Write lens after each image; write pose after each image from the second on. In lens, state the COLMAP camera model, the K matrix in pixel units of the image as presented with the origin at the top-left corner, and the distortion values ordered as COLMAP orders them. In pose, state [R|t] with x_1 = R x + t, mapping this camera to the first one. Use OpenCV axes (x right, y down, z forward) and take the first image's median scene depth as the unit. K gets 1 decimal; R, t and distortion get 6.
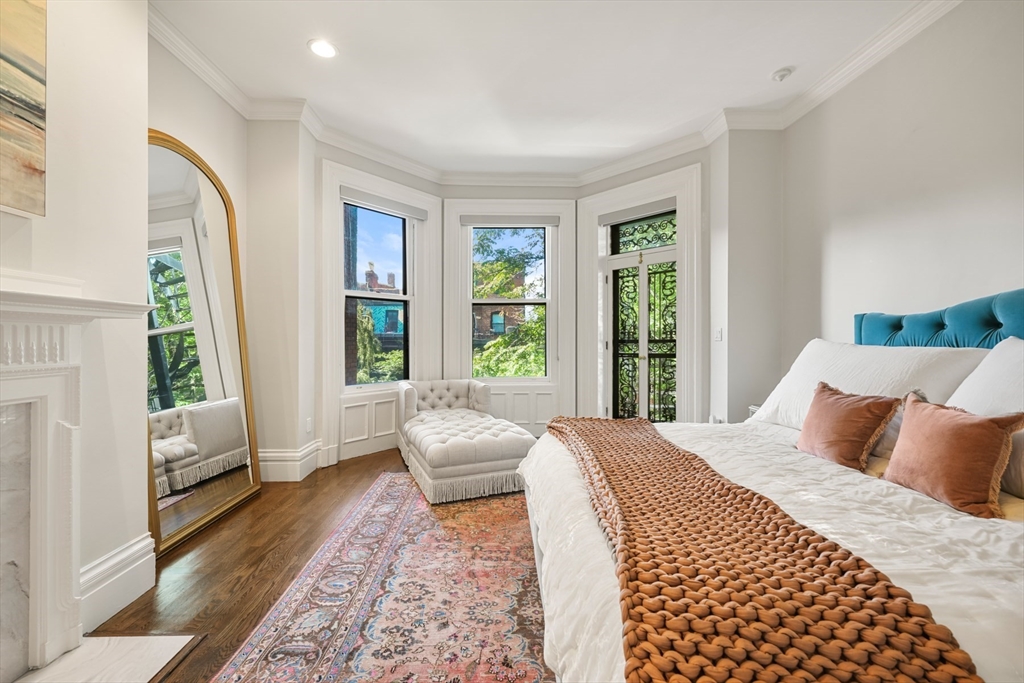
lens RADIAL K [[432.9, 0, 512.4], [0, 432.9, 344.3], [0, 0, 1]] dist [-0.000795, 0.000214]
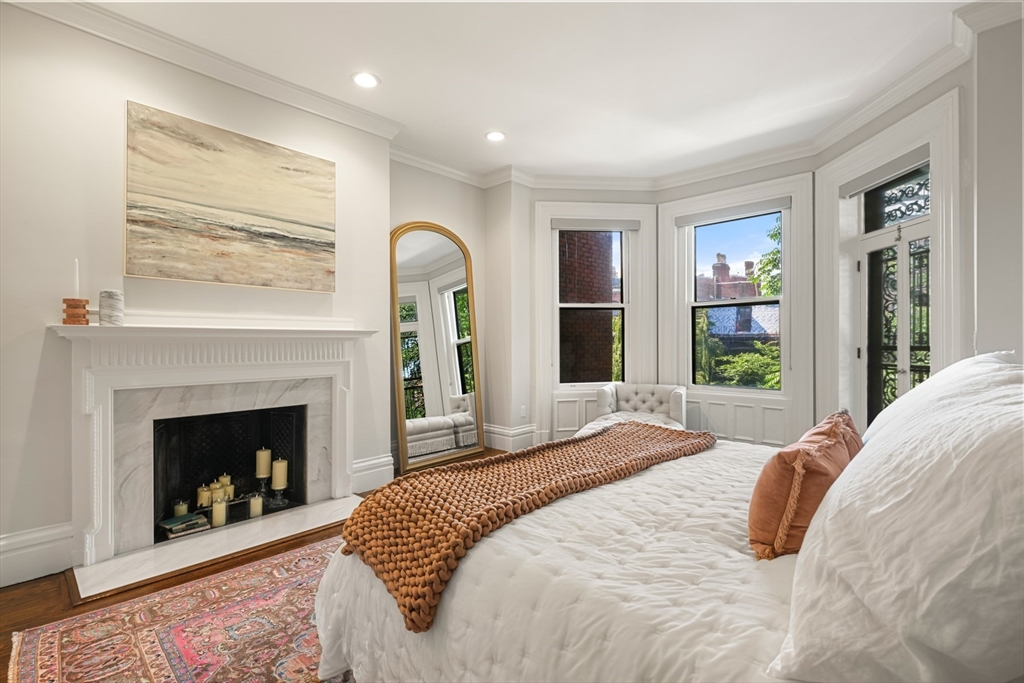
lens RADIAL K [[470.3, 0, 509.9], [0, 470.3, 340.9], [0, 0, 1]] dist [0.000828, -0.000164]
pose [[0.705831, -0.001649, -0.708379, 0.419268], [-0.003593, 0.999976, -0.005907, -0.013225], [0.708371, 0.006715, 0.705808, -0.016130]]
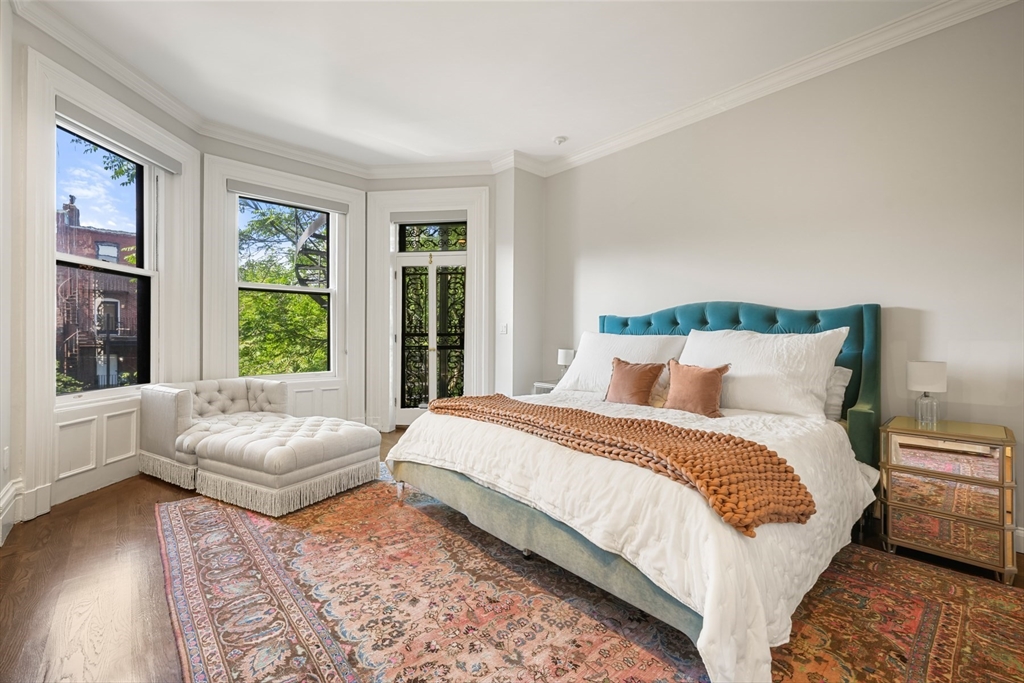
lens RADIAL K [[432.4, 0, 512.0], [0, 432.4, 341.5], [0, 0, 1]] dist [0.010737, -0.000163]
pose [[0.768668, 0.001298, 0.639647, -0.262891], [0.002398, 0.999985, -0.004912, 0.017686], [-0.639643, 0.005310, 0.768654, 0.025775]]
